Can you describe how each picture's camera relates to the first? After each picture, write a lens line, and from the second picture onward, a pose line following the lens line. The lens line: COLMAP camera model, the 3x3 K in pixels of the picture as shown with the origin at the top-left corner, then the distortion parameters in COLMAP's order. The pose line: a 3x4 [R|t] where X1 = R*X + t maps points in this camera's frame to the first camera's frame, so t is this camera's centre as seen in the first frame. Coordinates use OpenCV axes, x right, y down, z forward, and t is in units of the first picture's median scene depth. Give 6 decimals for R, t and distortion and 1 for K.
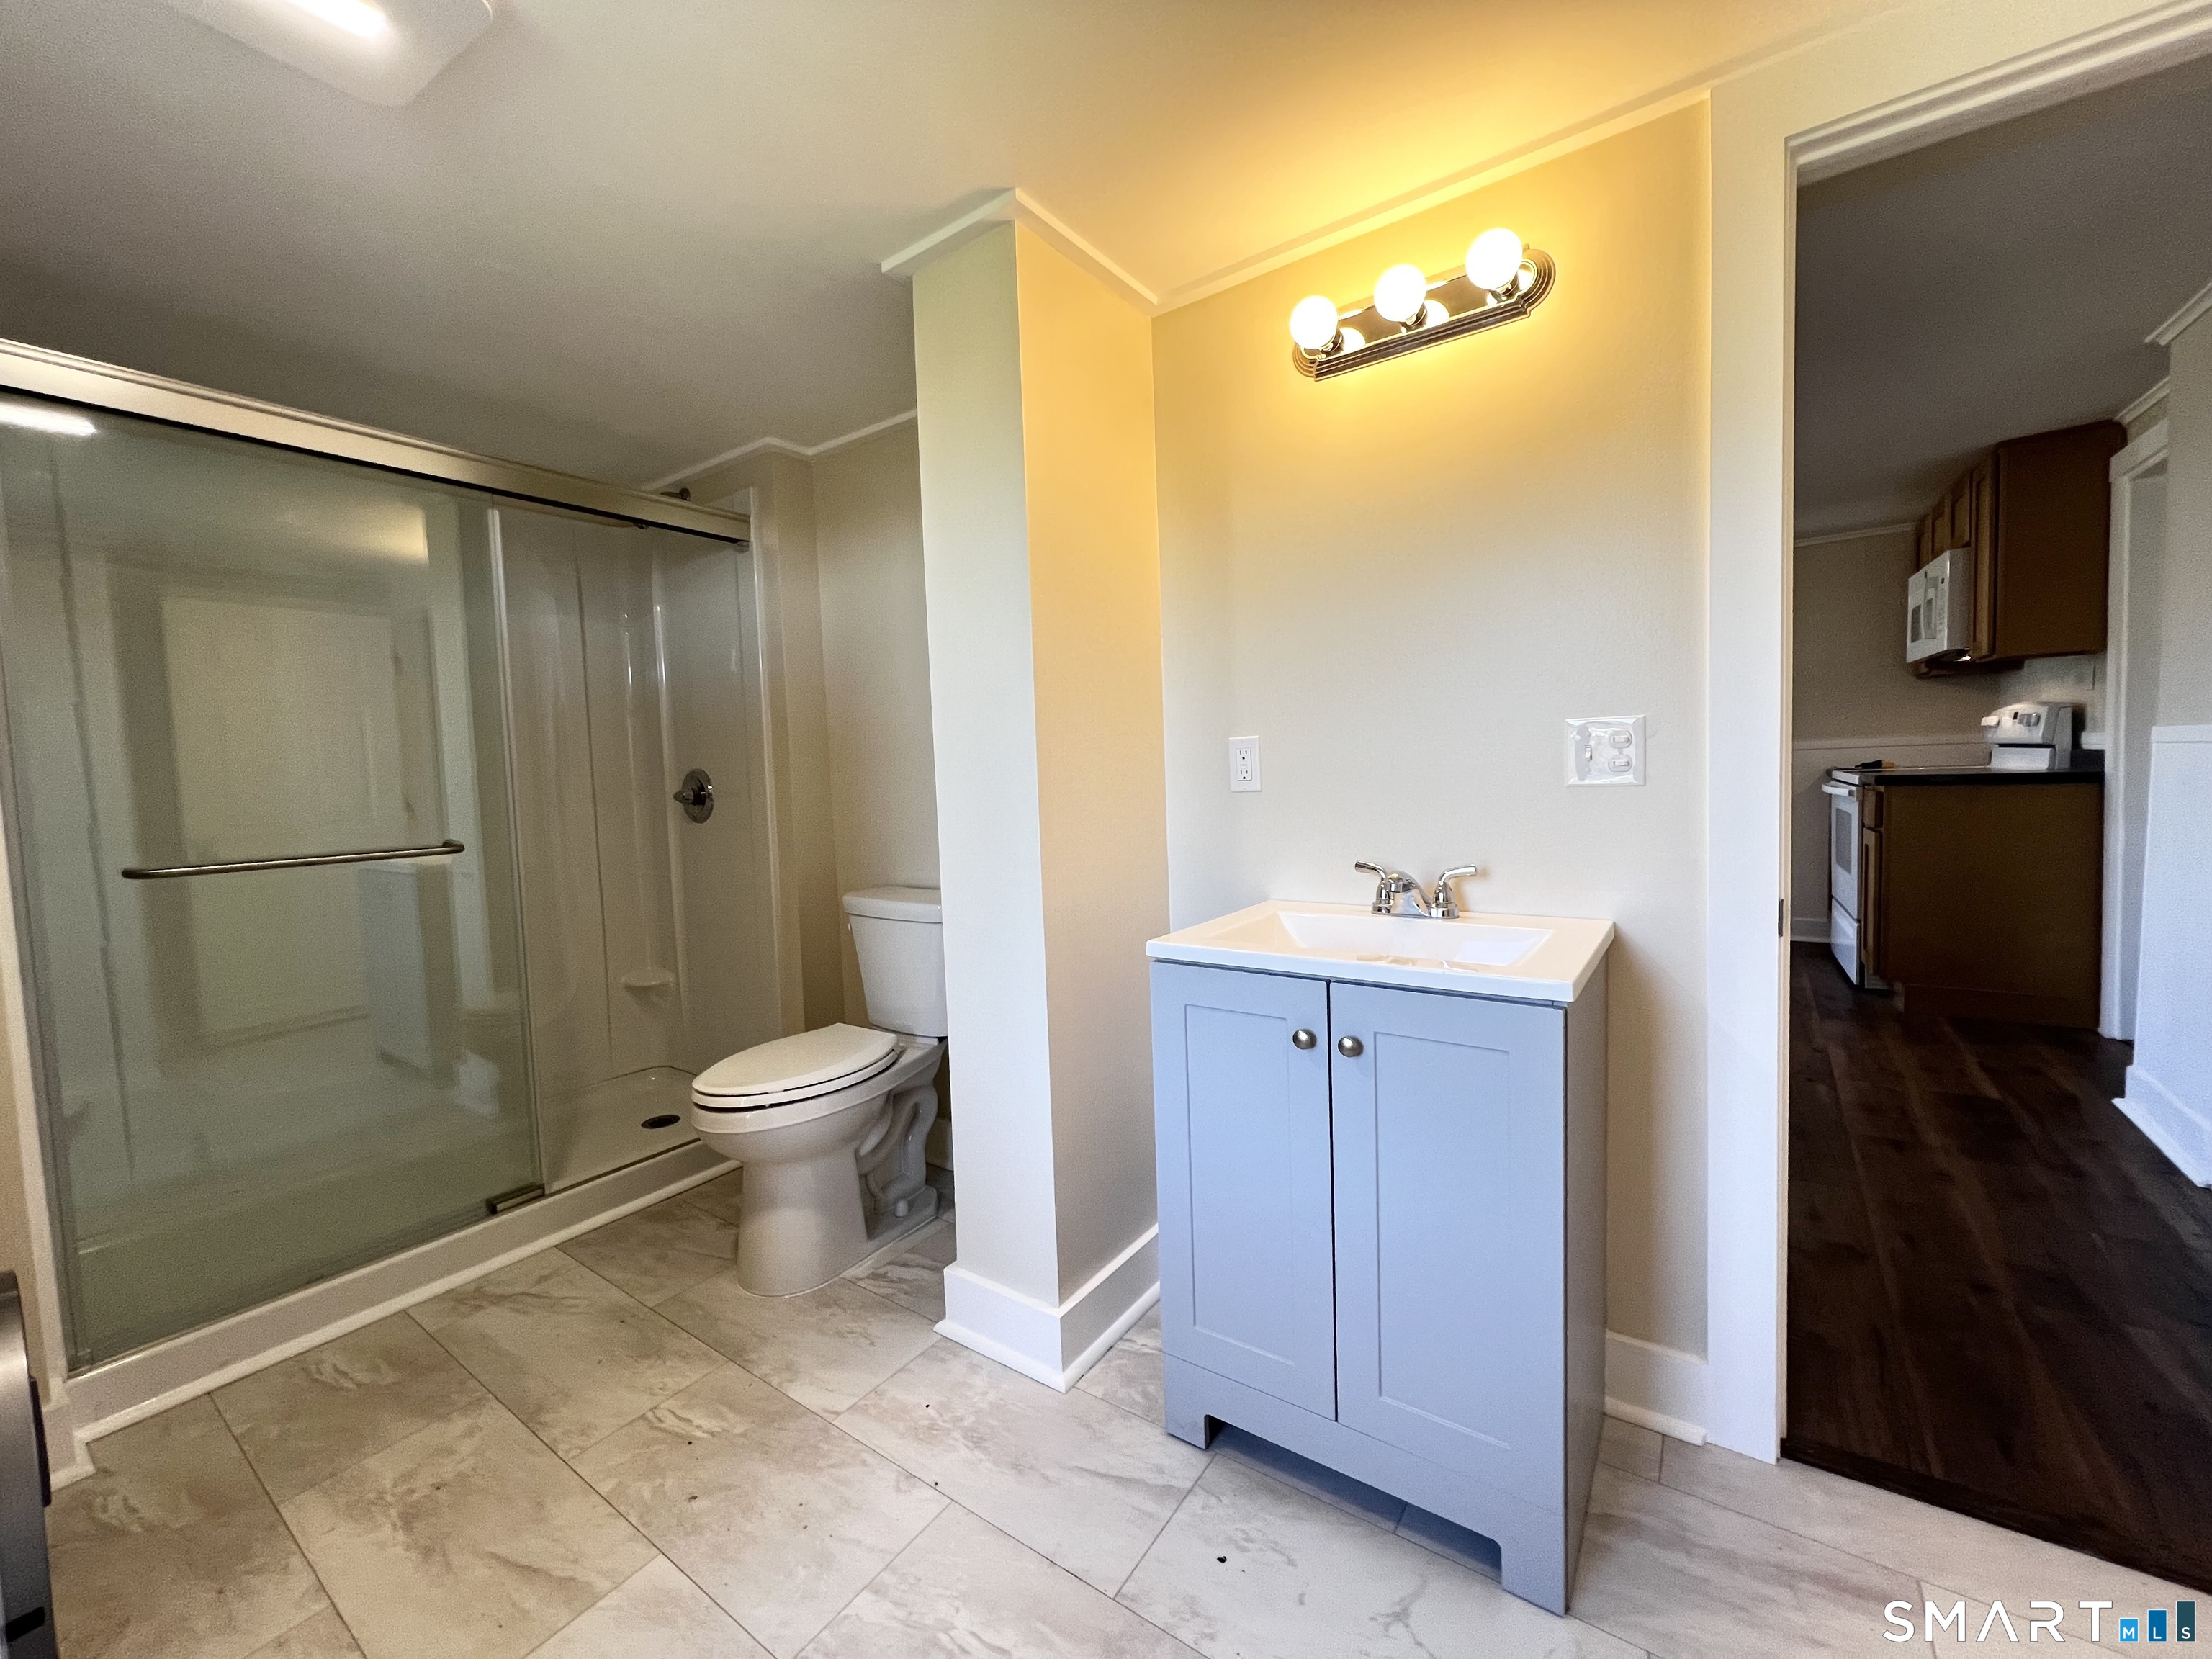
lens RADIAL K [[879.1, 0, 1125.8], [0, 879.1, 832.3], [0, 0, 1]] dist [-0.001193, -0.000325]
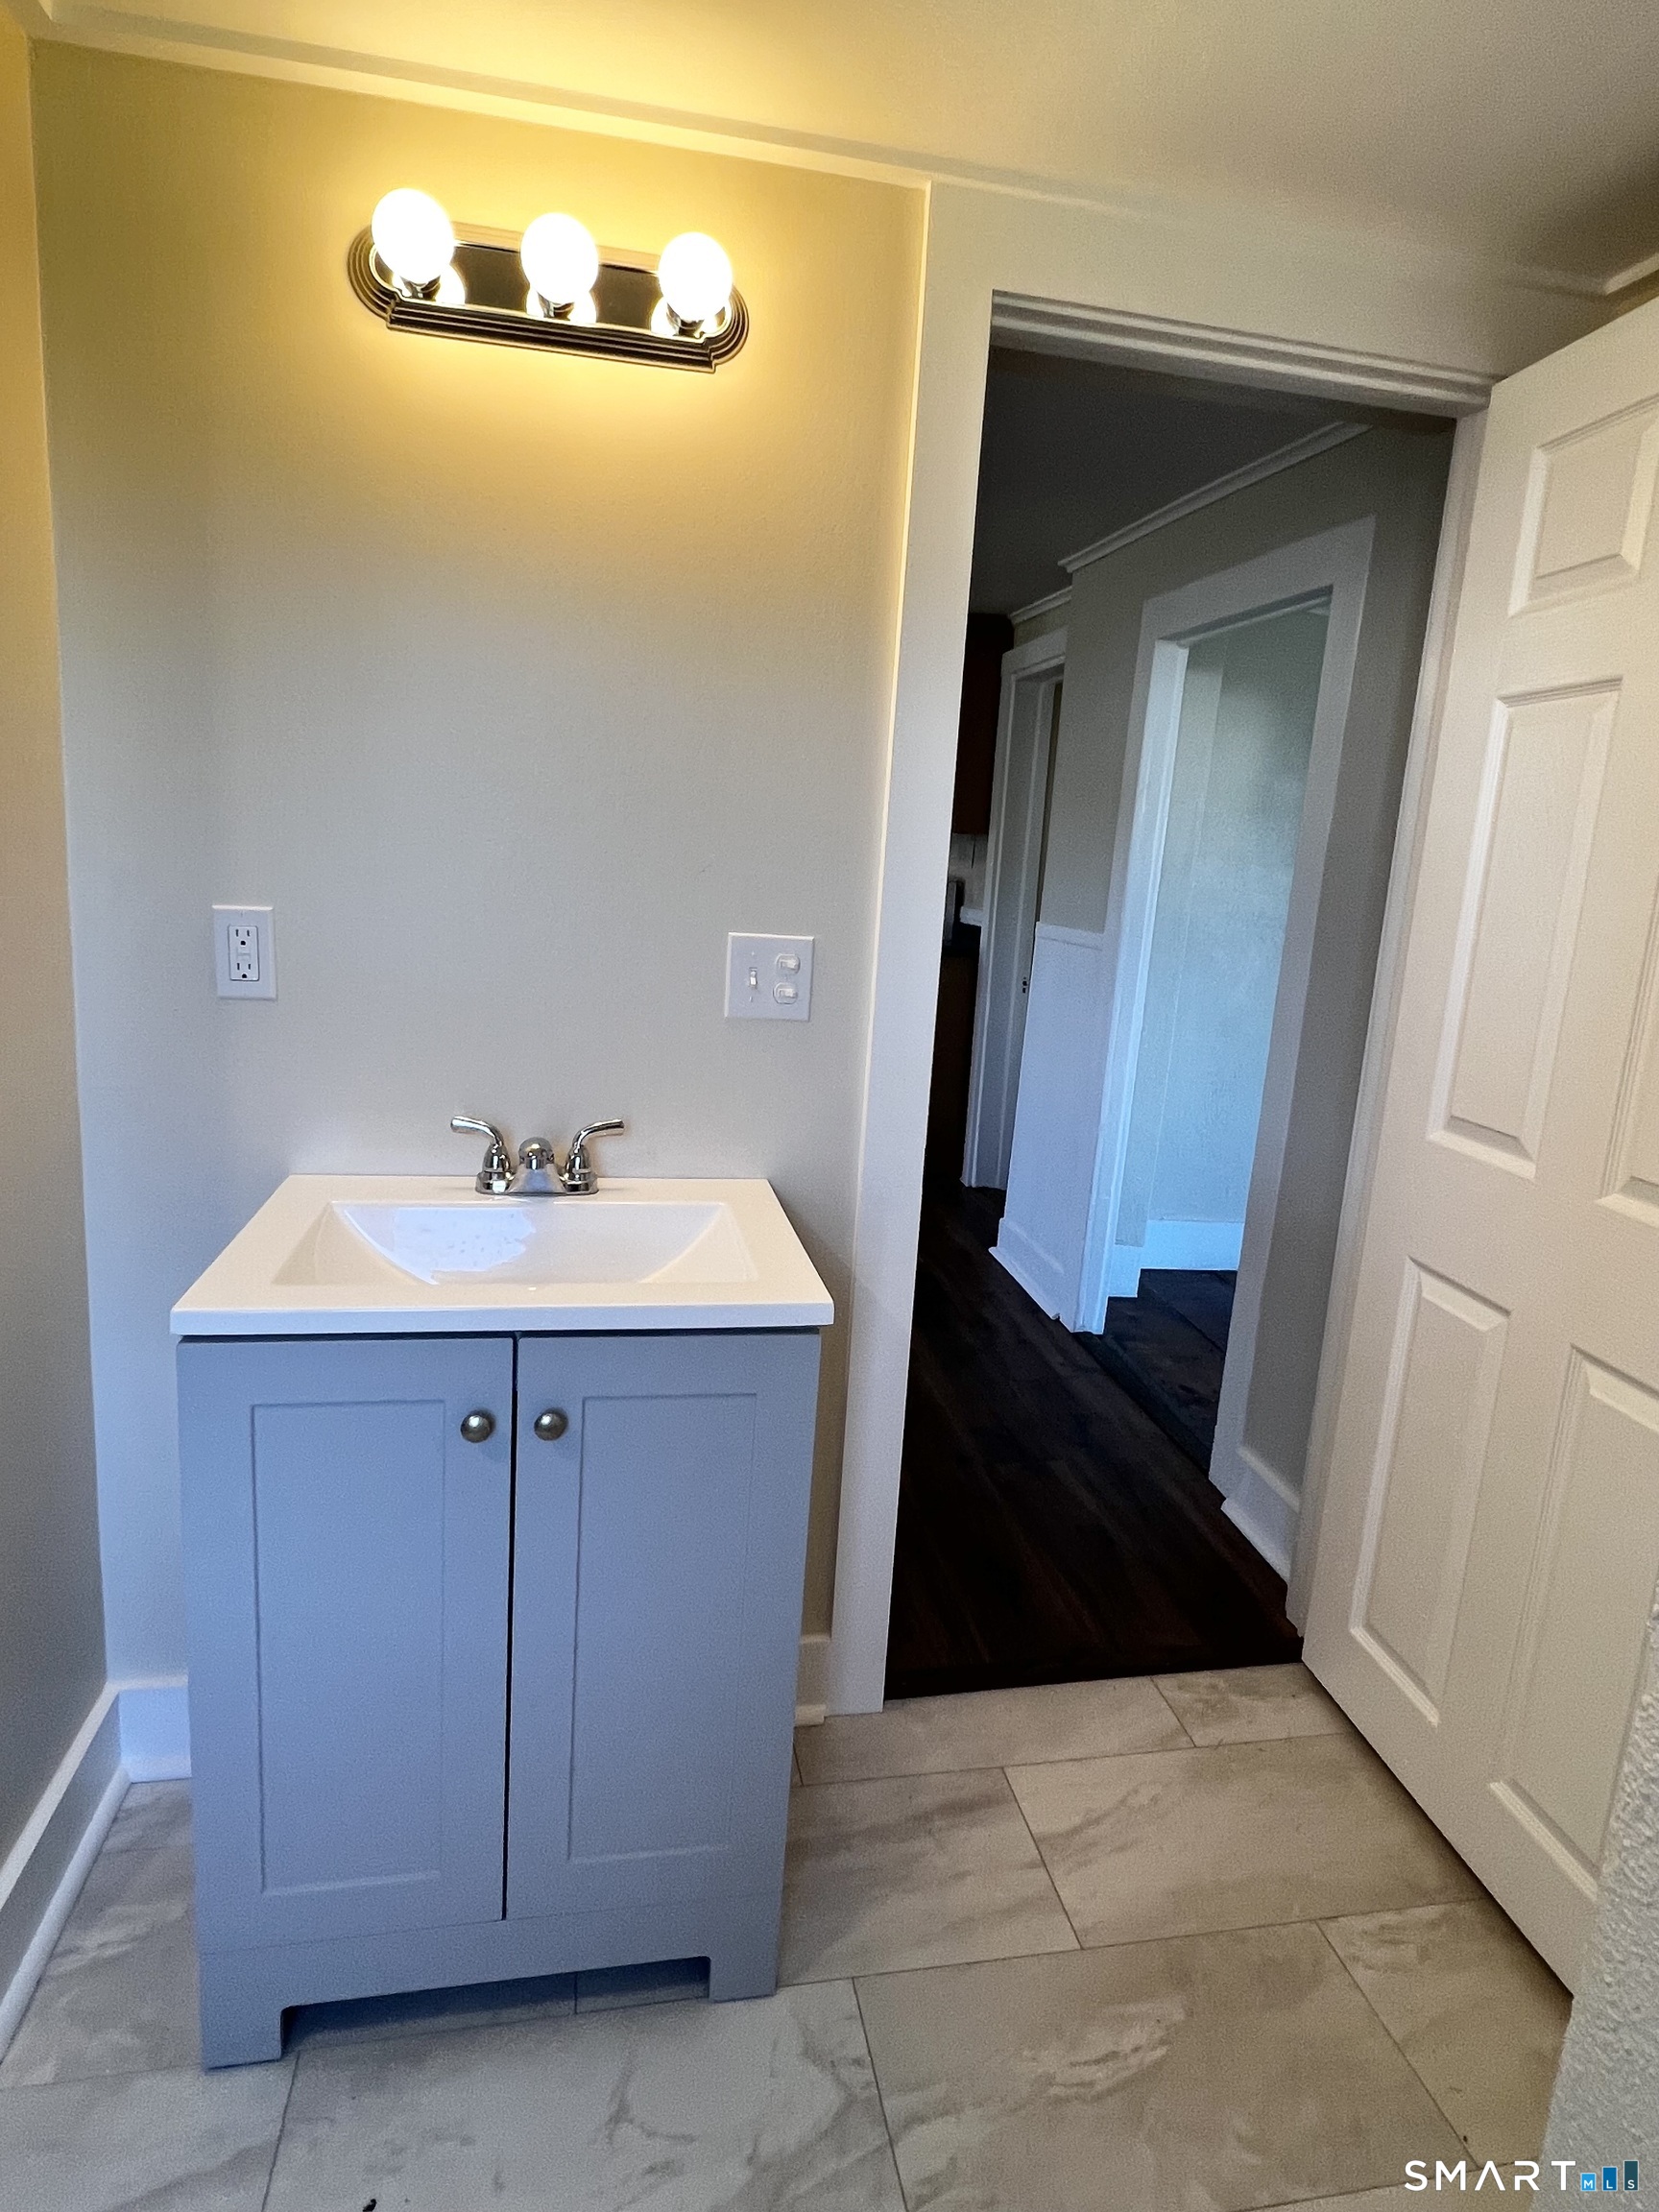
lens RADIAL K [[1200.7, 0, 845.8], [0, 1200.7, 1103.1], [0, 0, 1]] dist [-0.000863, -0.000960]
pose [[0.691246, -0.056149, 0.720435, -0.221350], [-0.042460, 0.992098, 0.118061, -0.114775], [-0.721371, -0.112199, 0.683400, 0.183865]]
